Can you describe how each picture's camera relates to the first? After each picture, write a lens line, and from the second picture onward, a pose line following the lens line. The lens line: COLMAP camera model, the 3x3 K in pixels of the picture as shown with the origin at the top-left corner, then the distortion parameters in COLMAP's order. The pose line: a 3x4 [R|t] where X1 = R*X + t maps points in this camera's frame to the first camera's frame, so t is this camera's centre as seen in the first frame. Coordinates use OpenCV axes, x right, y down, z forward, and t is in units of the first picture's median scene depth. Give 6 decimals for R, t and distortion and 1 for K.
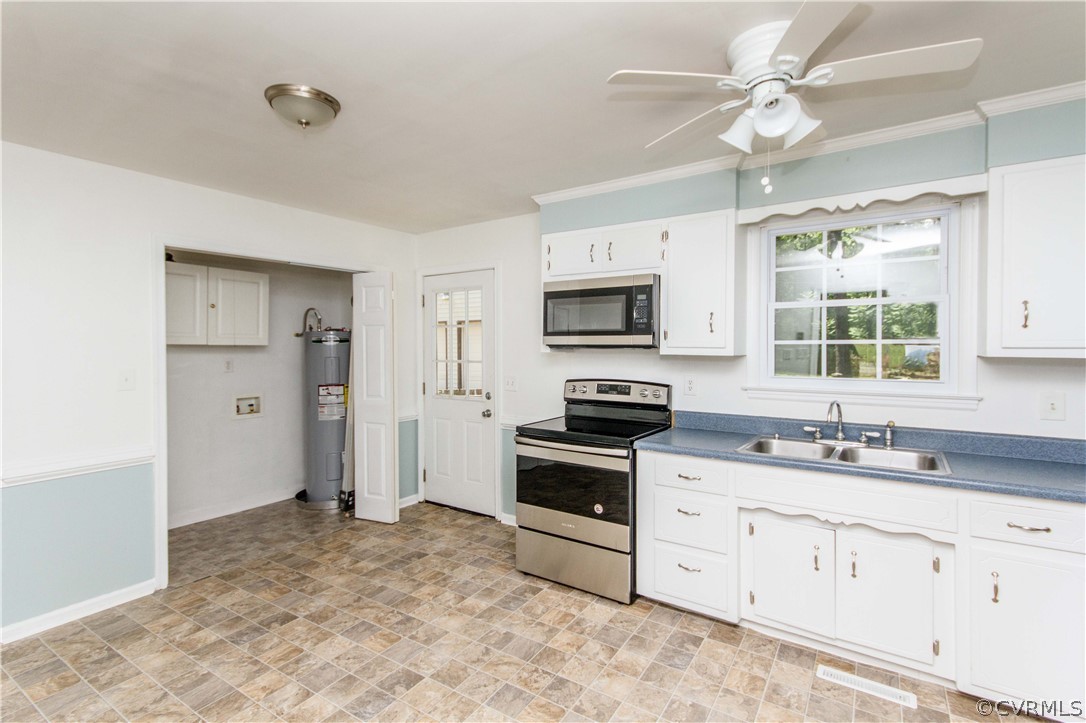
lens RADIAL K [[493.9, 0, 540.9], [0, 493.9, 352.7], [0, 0, 1]] dist [-0.000840, 0.000058]
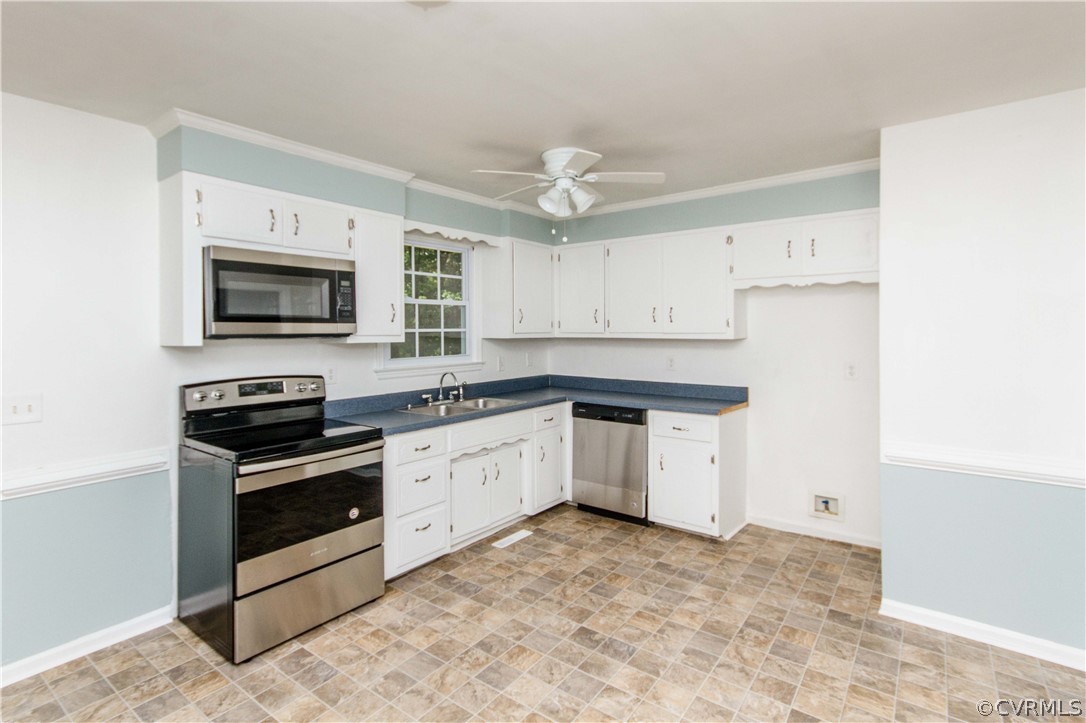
lens RADIAL K [[515.2, 0, 544.0], [0, 515.2, 332.3], [0, 0, 1]] dist [-0.004058, -0.000428]
pose [[0.080930, -0.004319, 0.996710, -0.703805], [0.020906, 0.999778, 0.002635, -0.011907], [-0.996500, 0.020624, 0.081003, 0.498380]]
